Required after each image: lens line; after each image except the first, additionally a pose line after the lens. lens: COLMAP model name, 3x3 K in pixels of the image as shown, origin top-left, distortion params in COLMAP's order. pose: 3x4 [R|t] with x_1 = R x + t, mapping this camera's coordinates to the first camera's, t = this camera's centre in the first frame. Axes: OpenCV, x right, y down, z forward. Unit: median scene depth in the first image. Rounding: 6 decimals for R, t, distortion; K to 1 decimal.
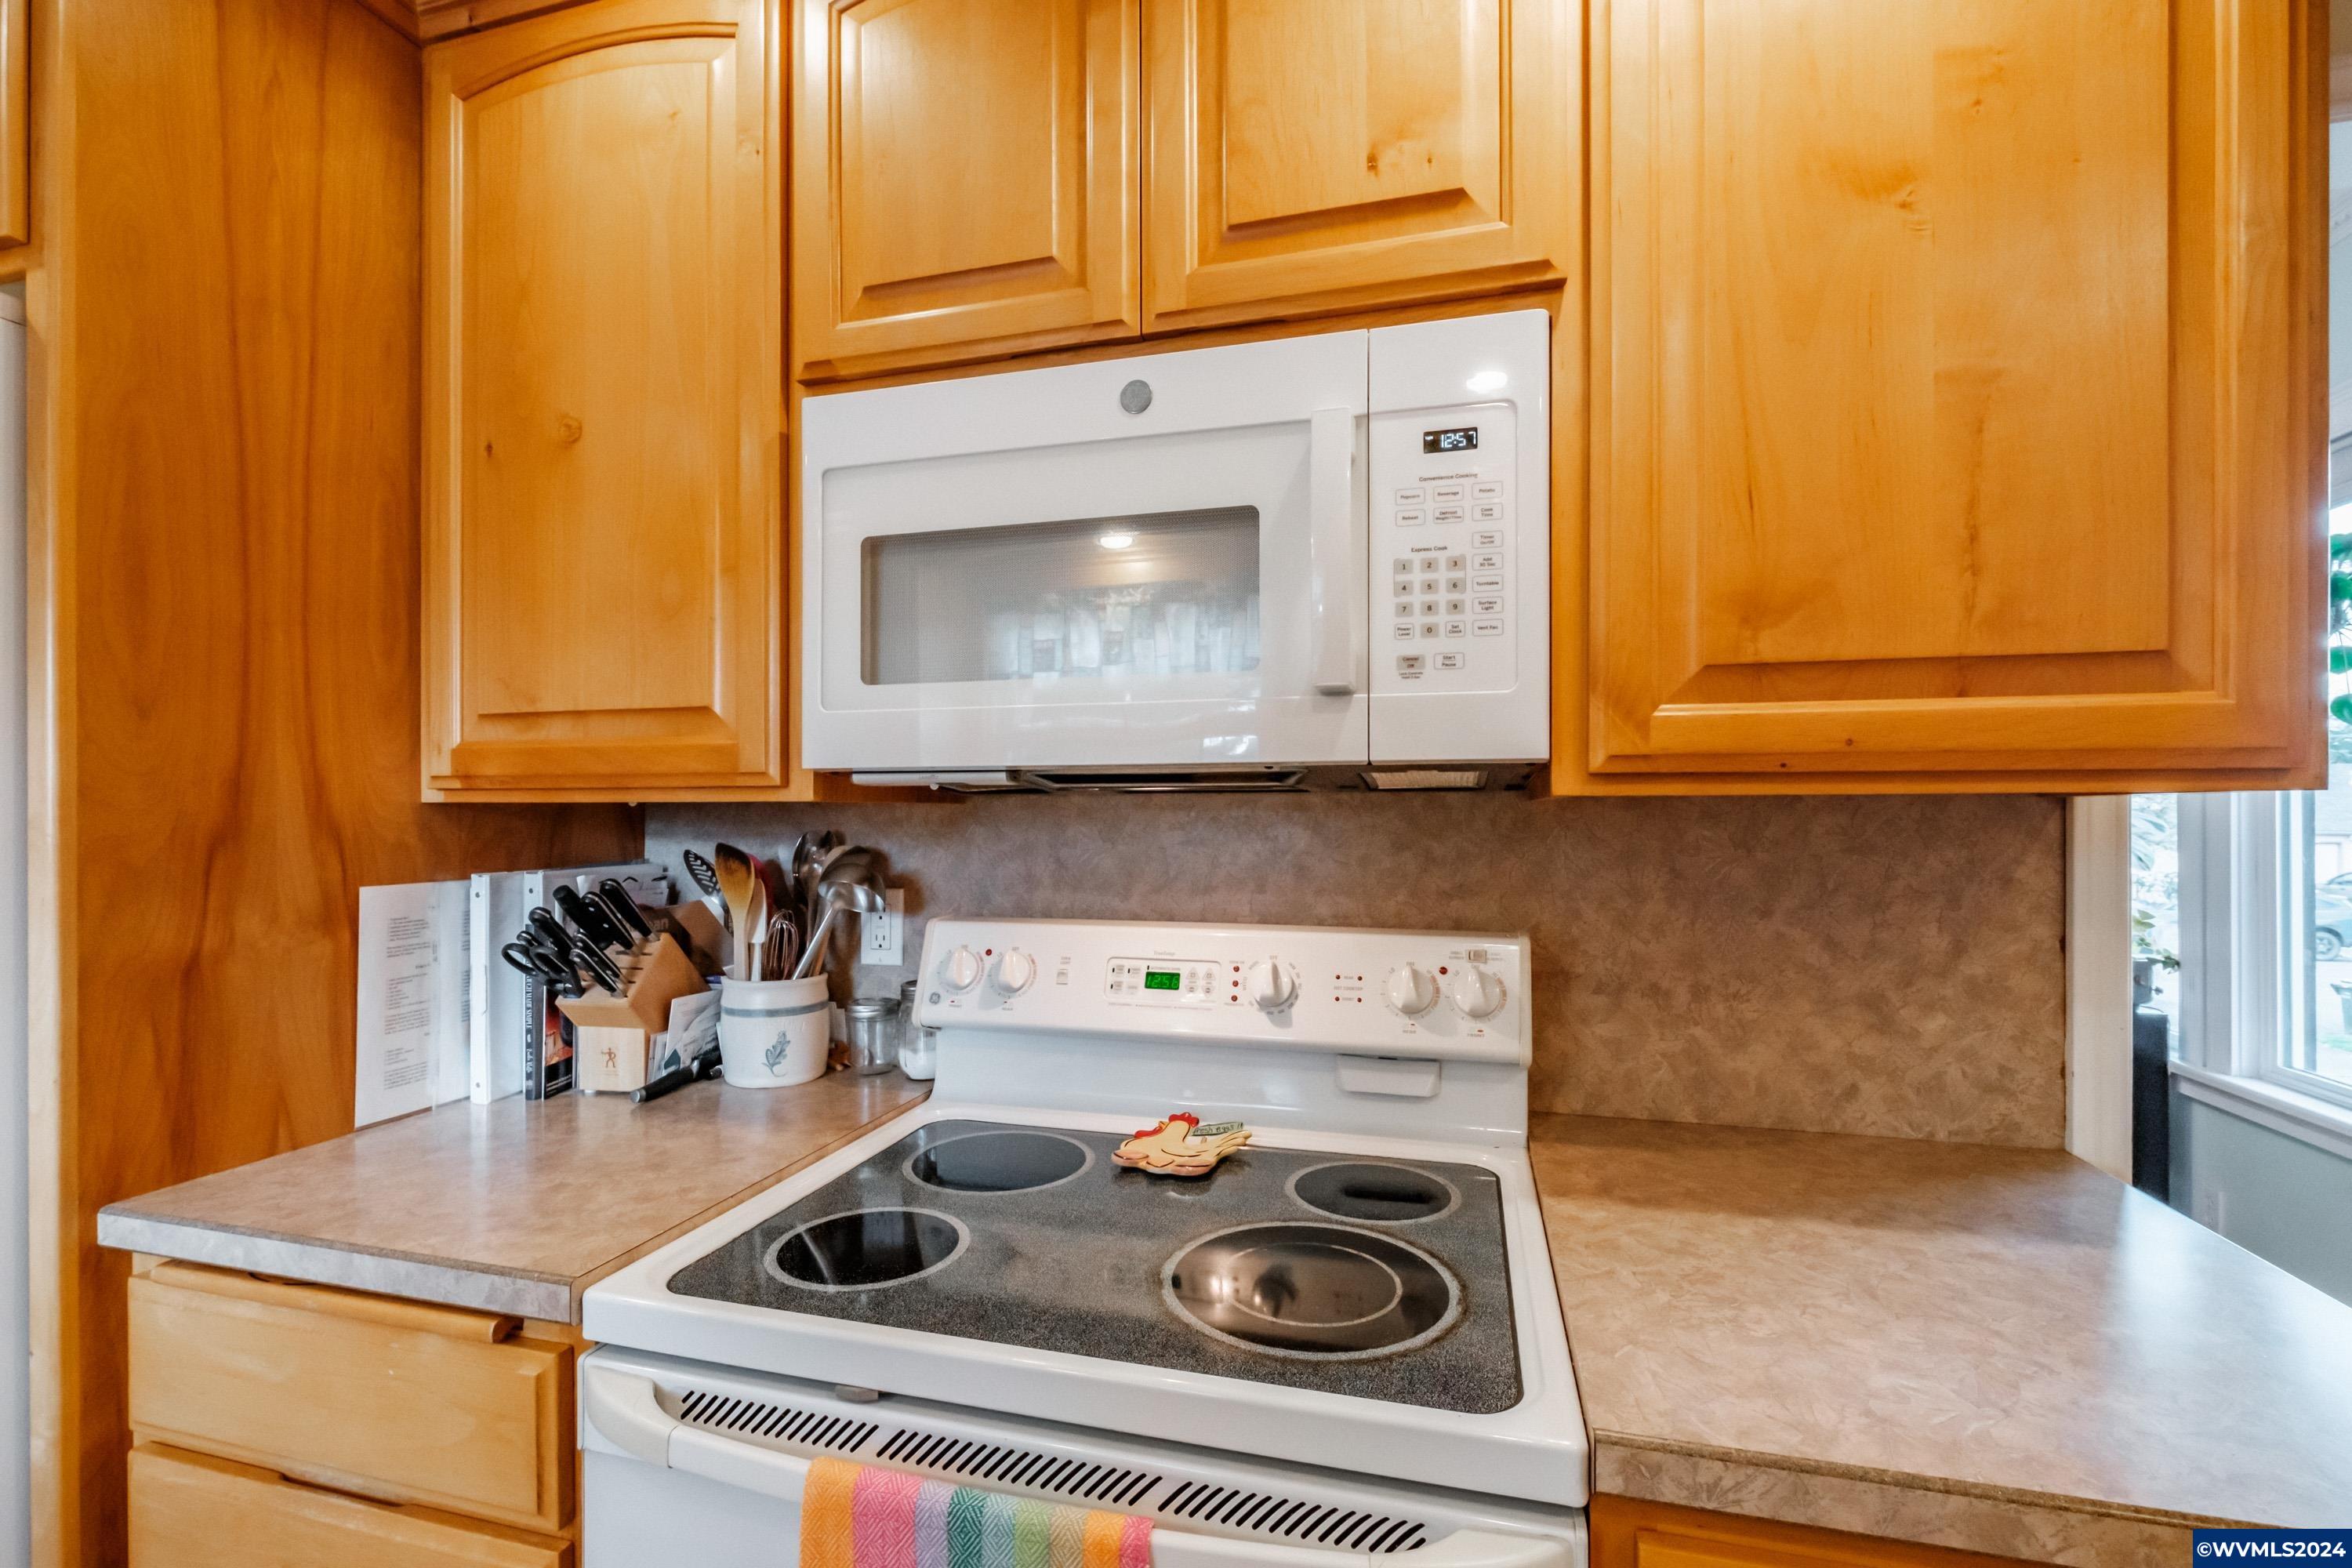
lens RADIAL K [[1052.1, 0, 1169.2], [0, 1052.1, 824.5], [0, 0, 1]] dist [-0.001189, -0.000787]
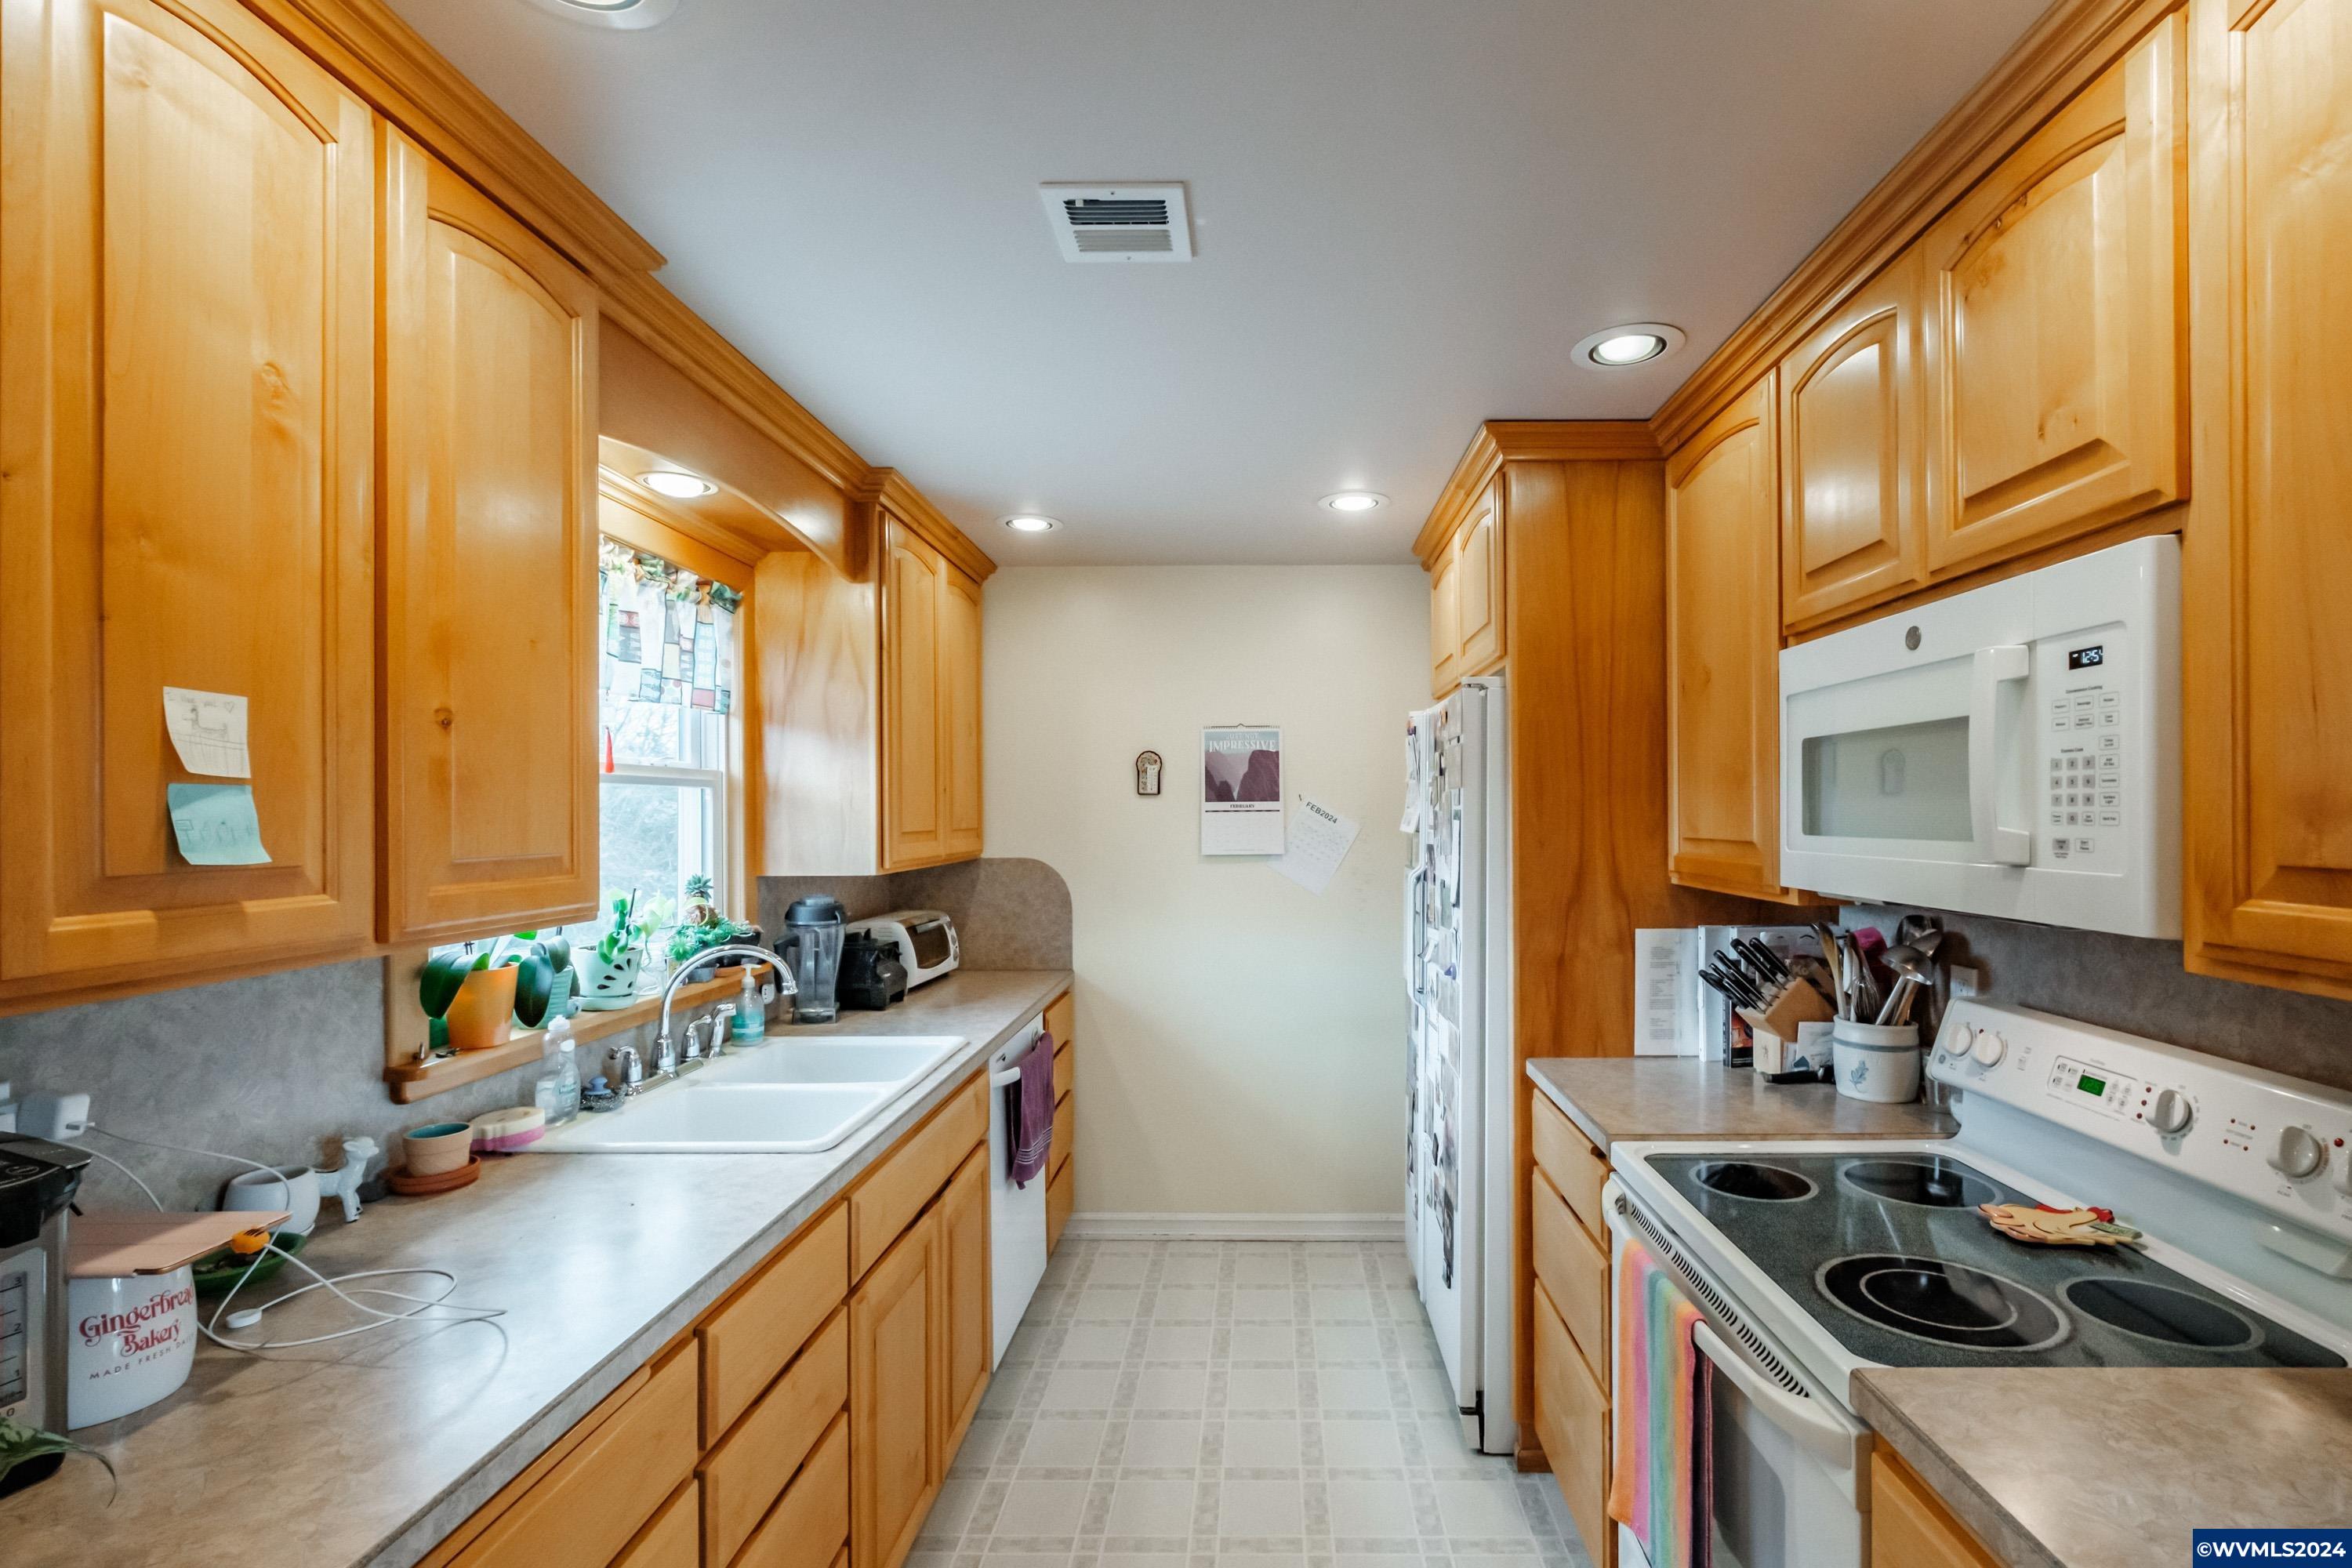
lens RADIAL K [[1052.1, 0, 1177.6], [0, 1052.1, 804.9], [0, 0, 1]] dist [-0.001189, -0.000787]
pose [[0.189903, -0.011901, -0.981731, 0.985800], [0.004957, 0.999925, -0.011162, -0.154246], [0.981790, -0.002747, 0.189948, -0.179878]]
